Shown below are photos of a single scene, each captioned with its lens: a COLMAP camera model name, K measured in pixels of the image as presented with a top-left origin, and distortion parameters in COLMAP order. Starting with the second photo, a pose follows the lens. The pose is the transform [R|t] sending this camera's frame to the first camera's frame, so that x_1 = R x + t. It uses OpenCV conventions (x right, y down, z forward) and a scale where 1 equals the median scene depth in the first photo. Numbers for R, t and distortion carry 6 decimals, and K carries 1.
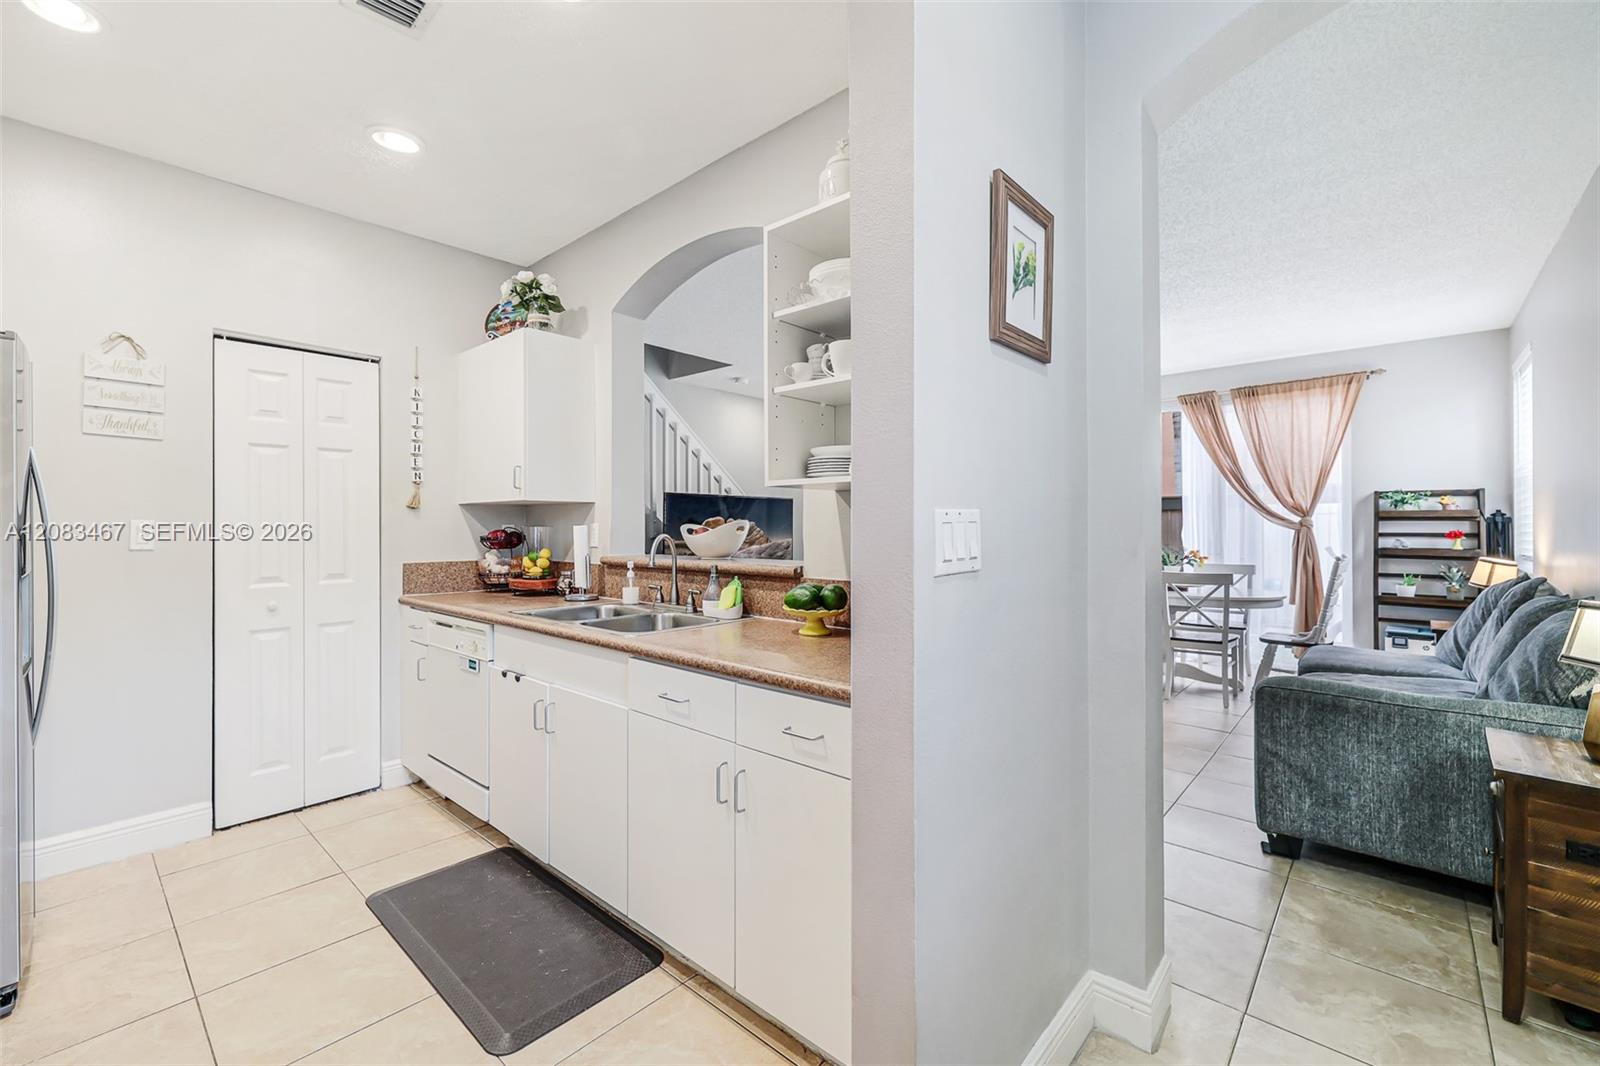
lens RADIAL K [[673.6, 0, 784.2], [0, 673.6, 522.9], [0, 0, 1]] dist [-0.000774, -0.000759]
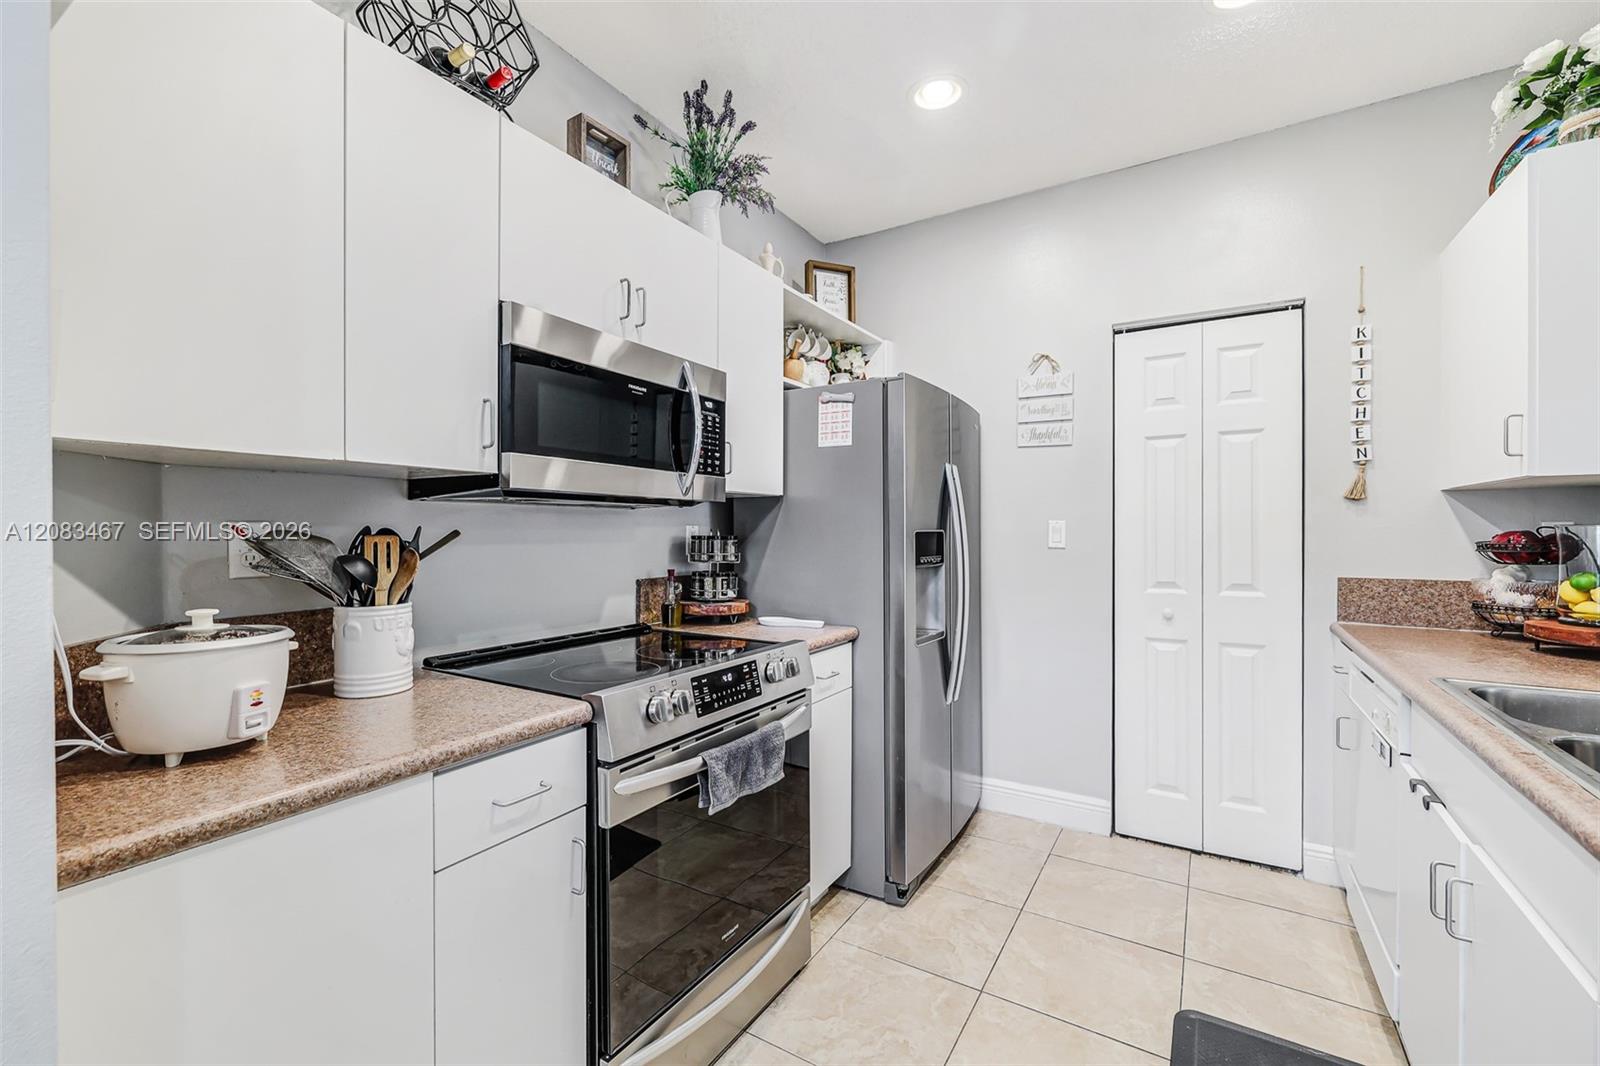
lens RADIAL K [[675.3, 0, 779.2], [0, 675.3, 533.6], [0, 0, 1]] dist [-0.000353, -0.000620]
pose [[0.173732, 0.008051, -0.984760, 0.028977], [0.006712, 0.999934, 0.009359, 0.002442], [0.984770, -0.008235, 0.173666, 0.233153]]
